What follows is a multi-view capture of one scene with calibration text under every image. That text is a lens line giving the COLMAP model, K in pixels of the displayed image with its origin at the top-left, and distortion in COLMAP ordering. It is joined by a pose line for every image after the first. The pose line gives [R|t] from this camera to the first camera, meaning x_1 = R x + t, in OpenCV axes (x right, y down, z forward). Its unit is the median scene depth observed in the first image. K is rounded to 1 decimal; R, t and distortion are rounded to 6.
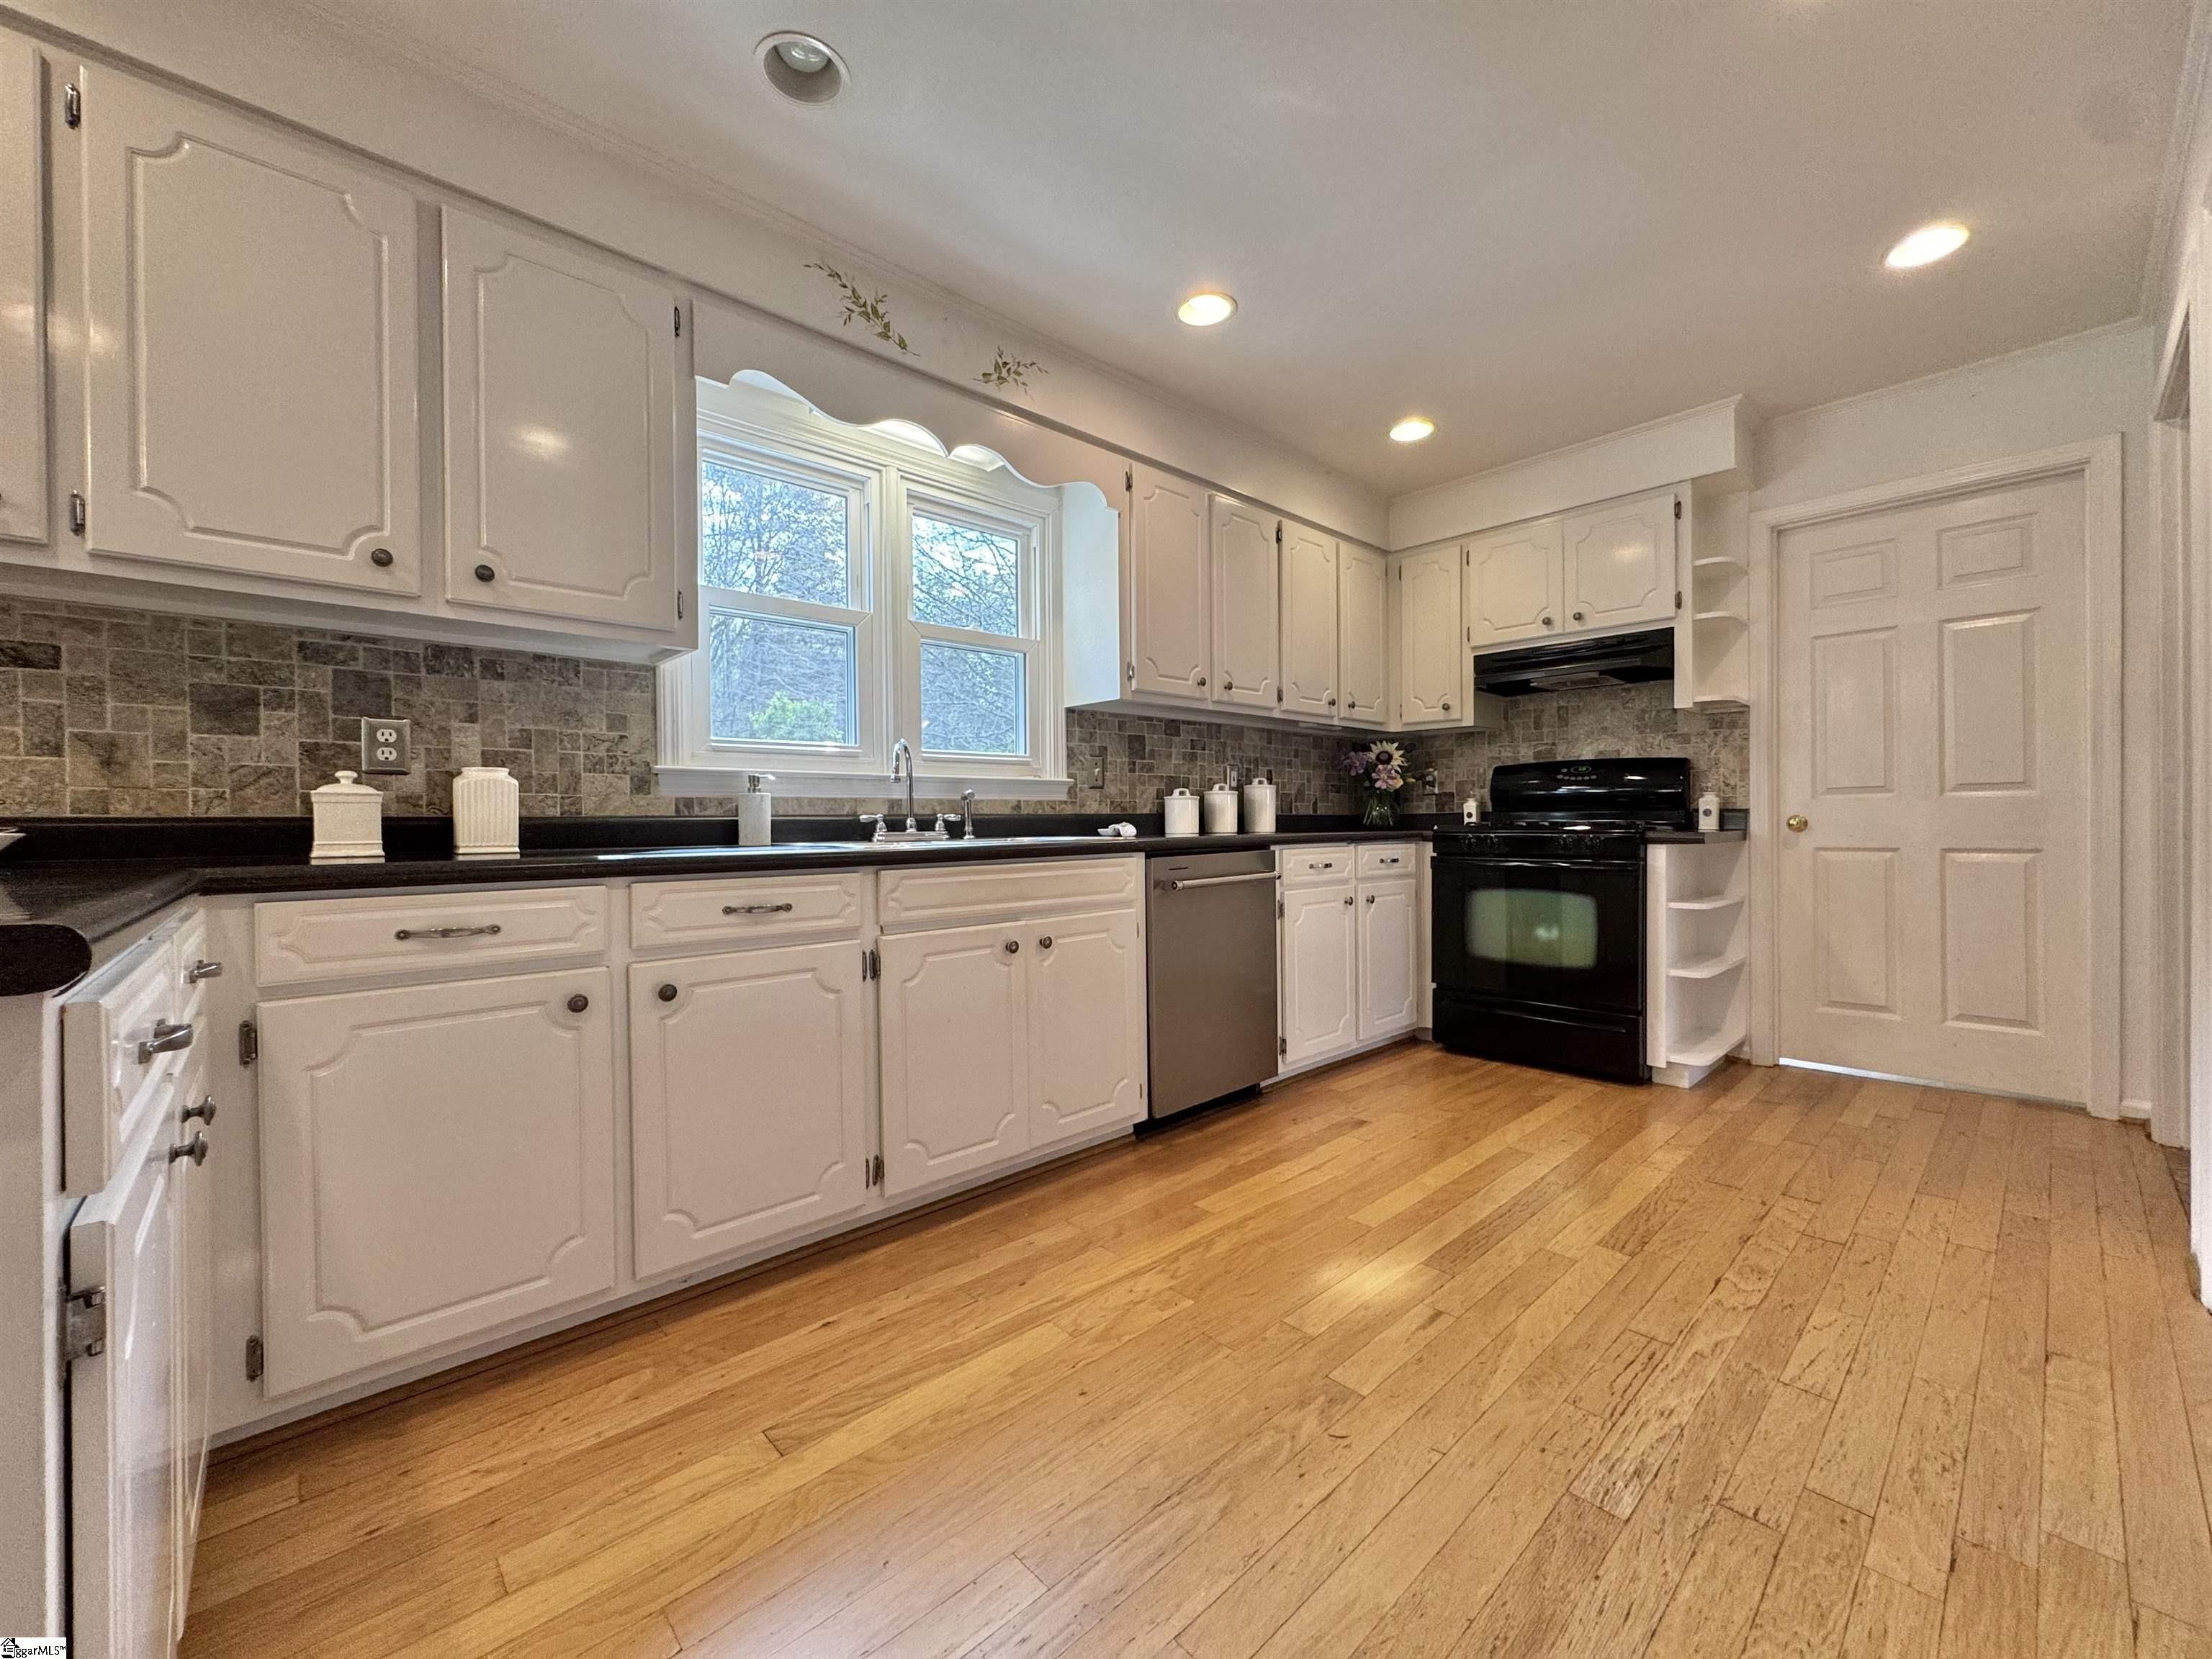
lens RADIAL K [[884.4, 0, 1106.0], [0, 884.4, 829.5], [0, 0, 1]] dist [-0.002625, 0.000002]
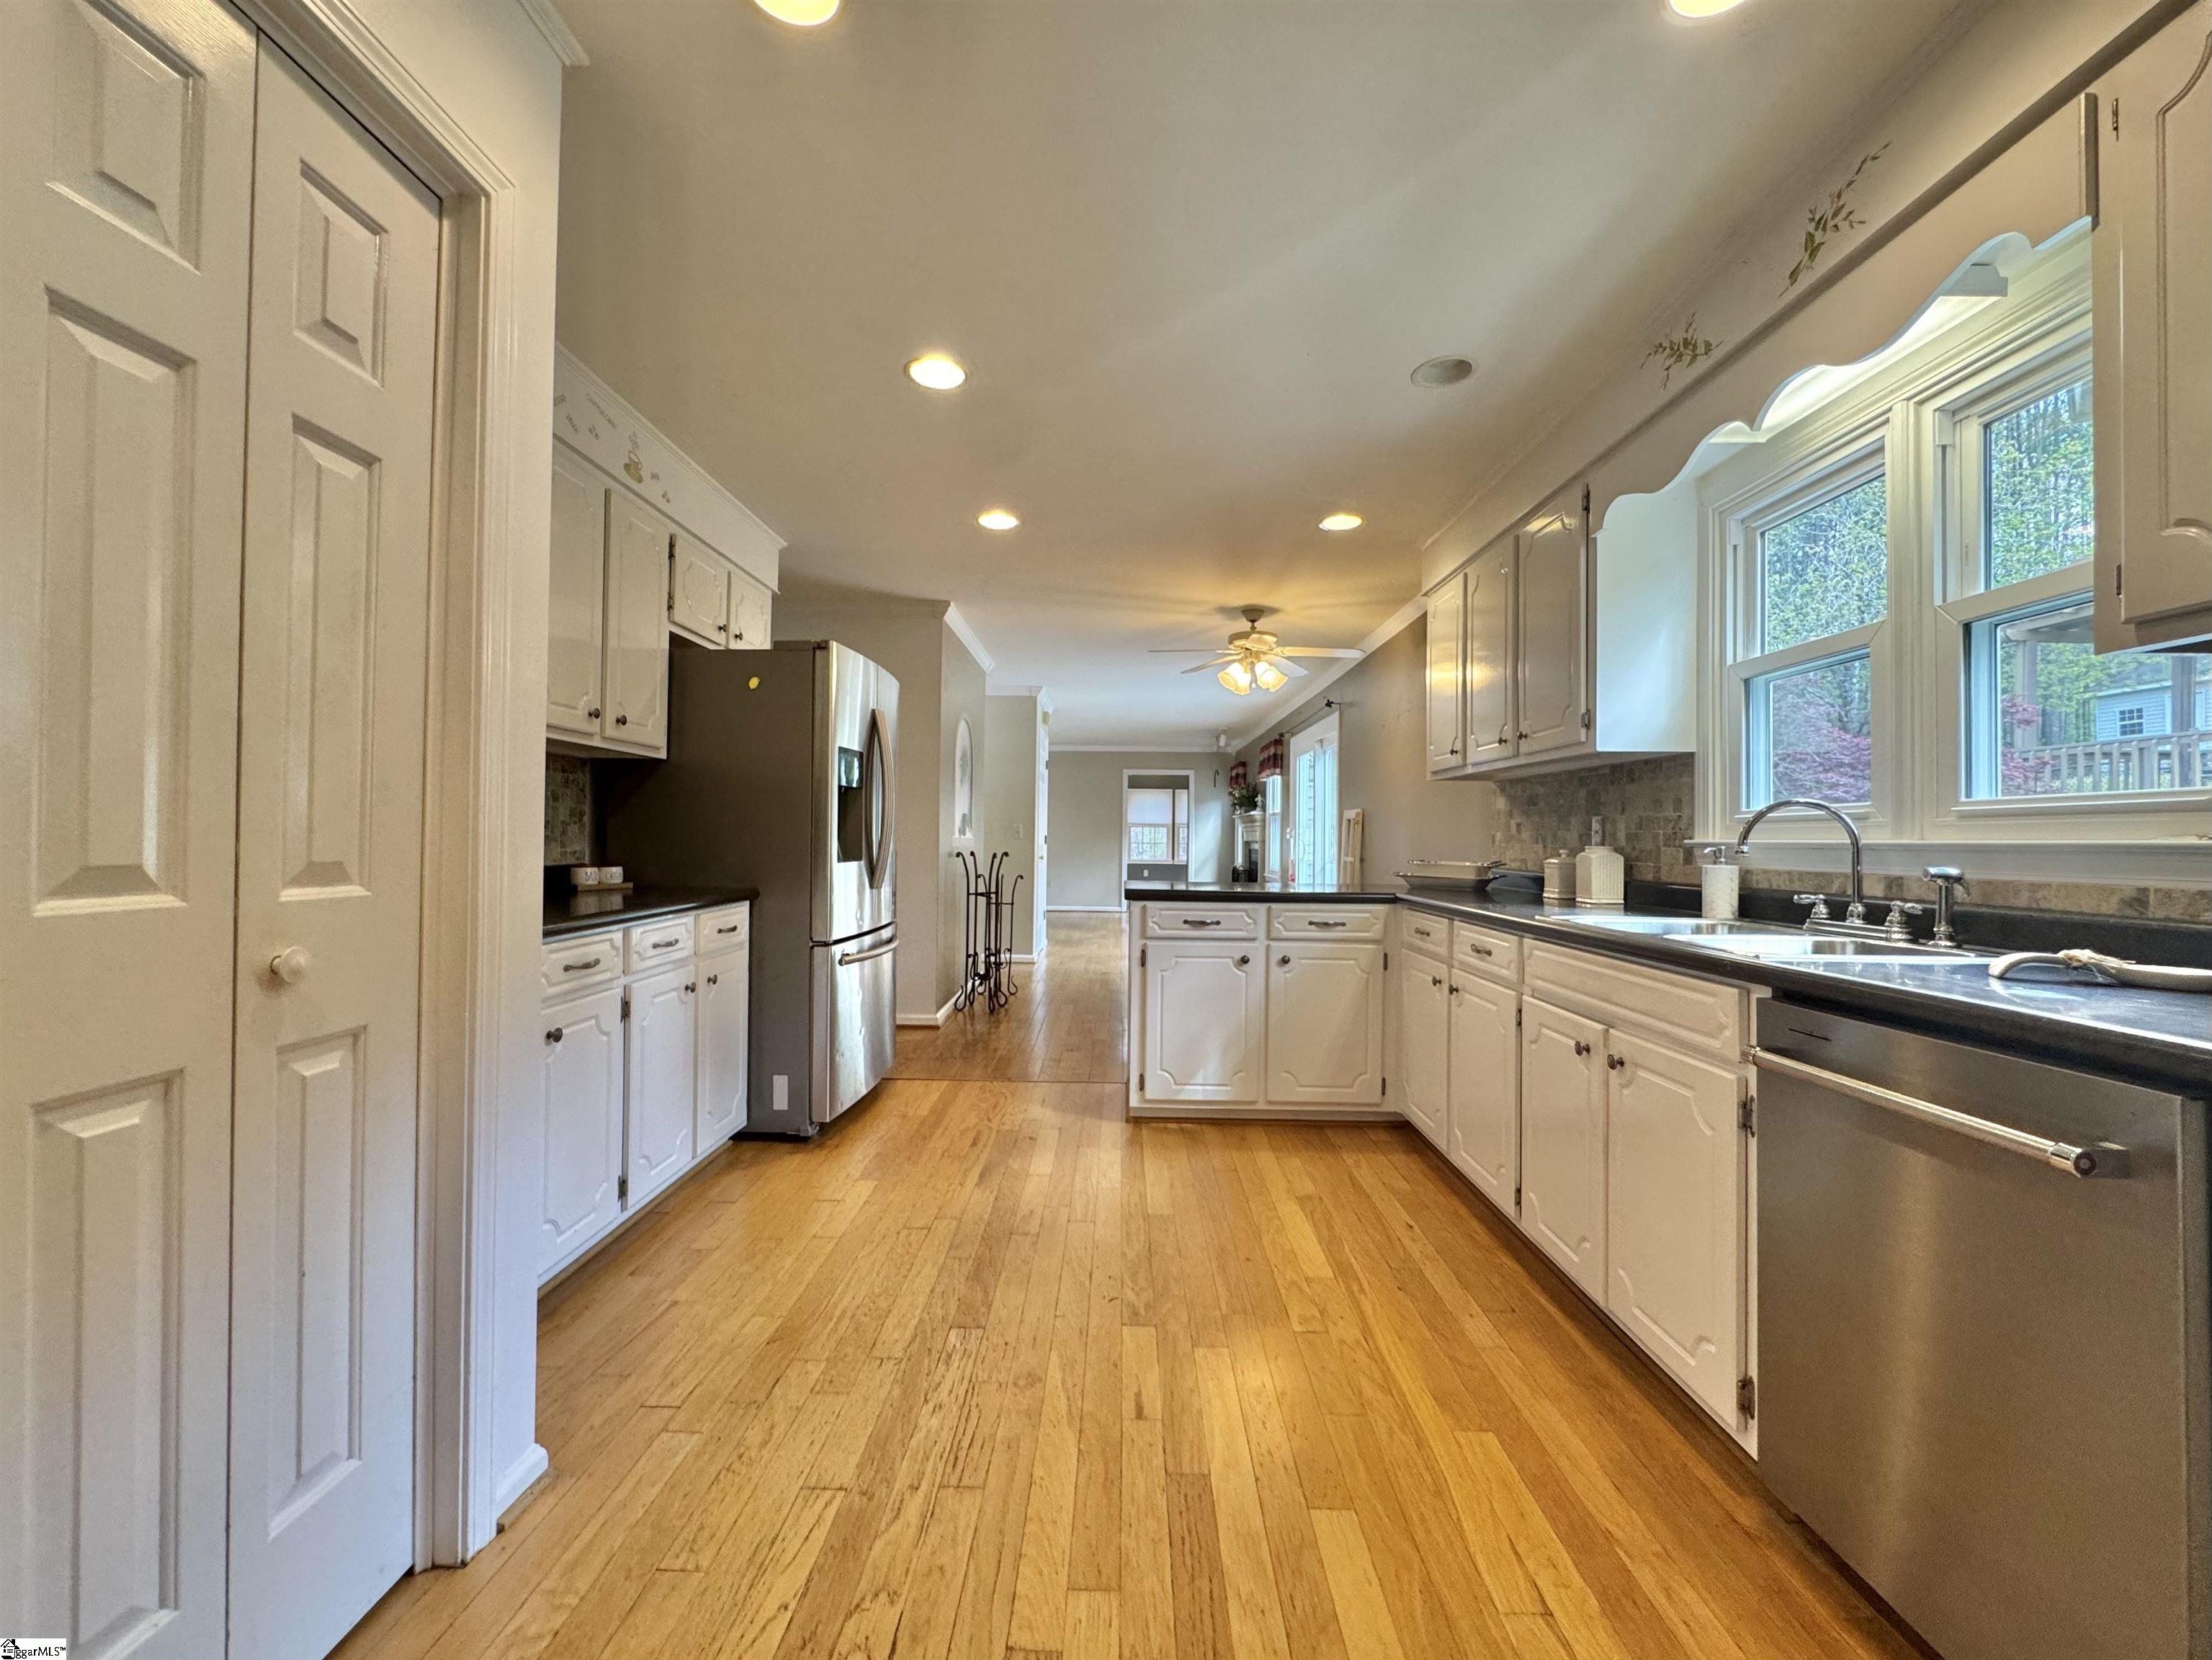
lens RADIAL K [[884.5, 0, 1106.0], [0, 884.5, 830.0], [0, 0, 1]] dist [-0.002625, 0.000002]
pose [[-0.688550, -0.003709, -0.725179, 0.963225], [-0.008921, 0.999955, 0.003355, -0.093305], [0.725134, 0.008779, -0.688552, 1.416076]]
